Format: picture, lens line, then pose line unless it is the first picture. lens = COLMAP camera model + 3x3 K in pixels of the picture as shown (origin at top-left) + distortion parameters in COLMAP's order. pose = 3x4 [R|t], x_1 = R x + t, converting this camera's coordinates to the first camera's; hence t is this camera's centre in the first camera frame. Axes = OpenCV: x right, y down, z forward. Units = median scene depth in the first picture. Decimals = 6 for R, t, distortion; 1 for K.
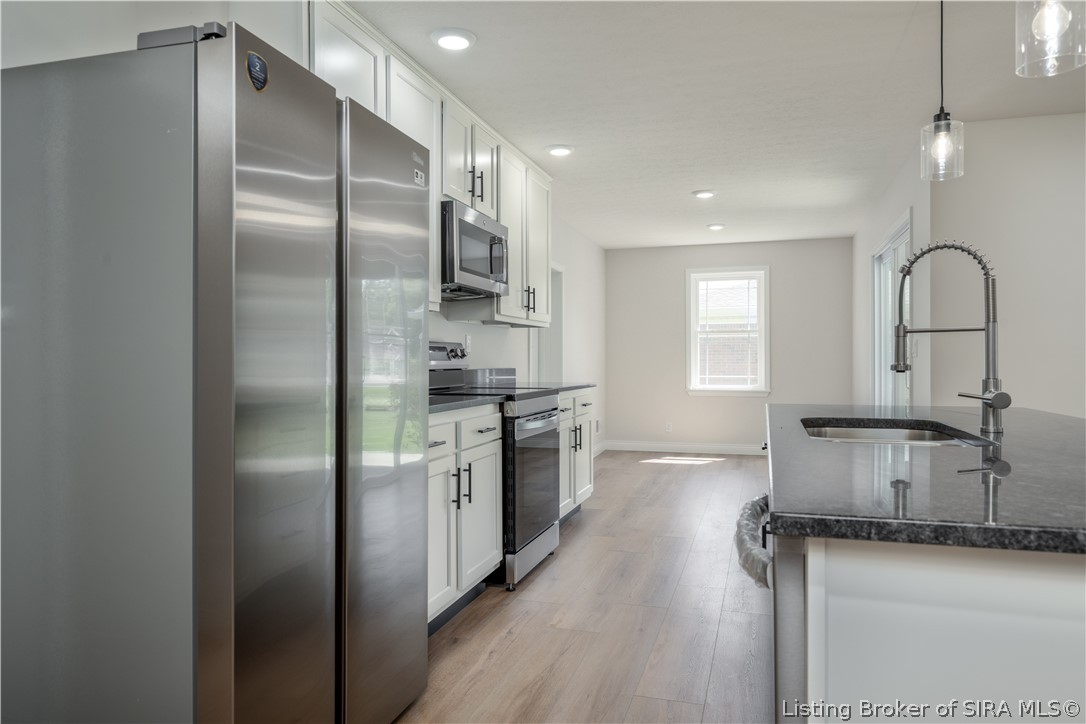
lens RADIAL K [[733.5, 0, 545.6], [0, 733.5, 359.1], [0, 0, 1]] dist [0.002150, -0.000038]
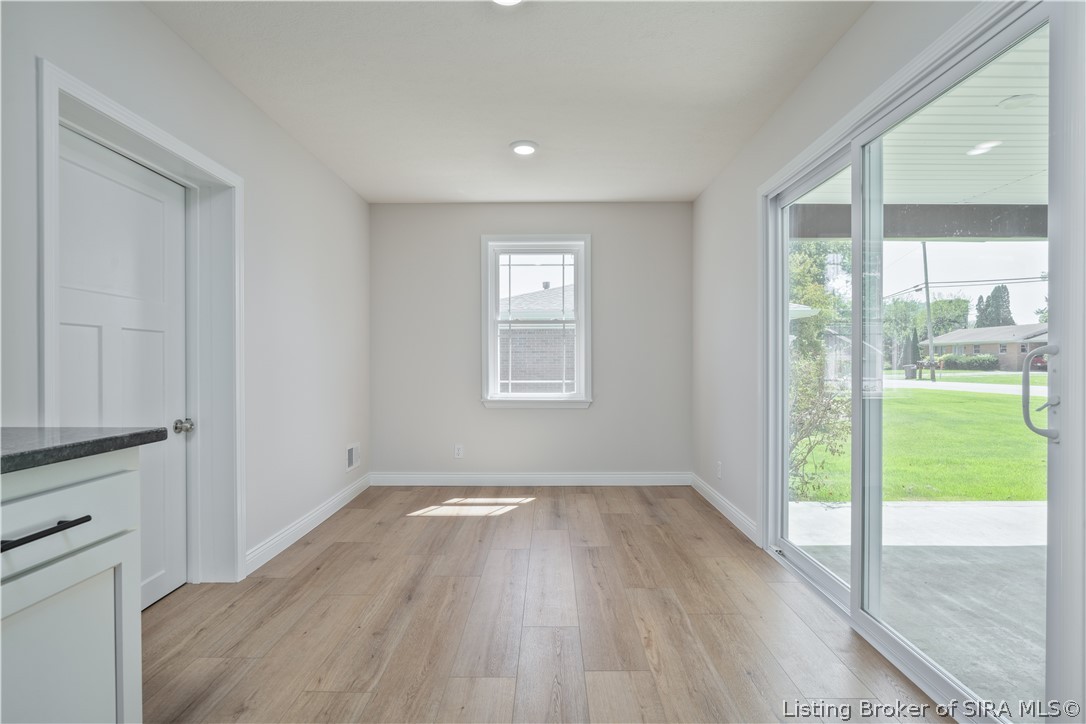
lens RADIAL K [[563.9, 0, 544.7], [0, 563.9, 363.2], [0, 0, 1]] dist [0.000480, -0.000917]
pose [[0.960528, 0.000095, 0.278185, 0.095667], [-0.000706, 0.999998, 0.002095, 0.003831], [-0.278184, -0.002208, 0.960525, 0.444366]]
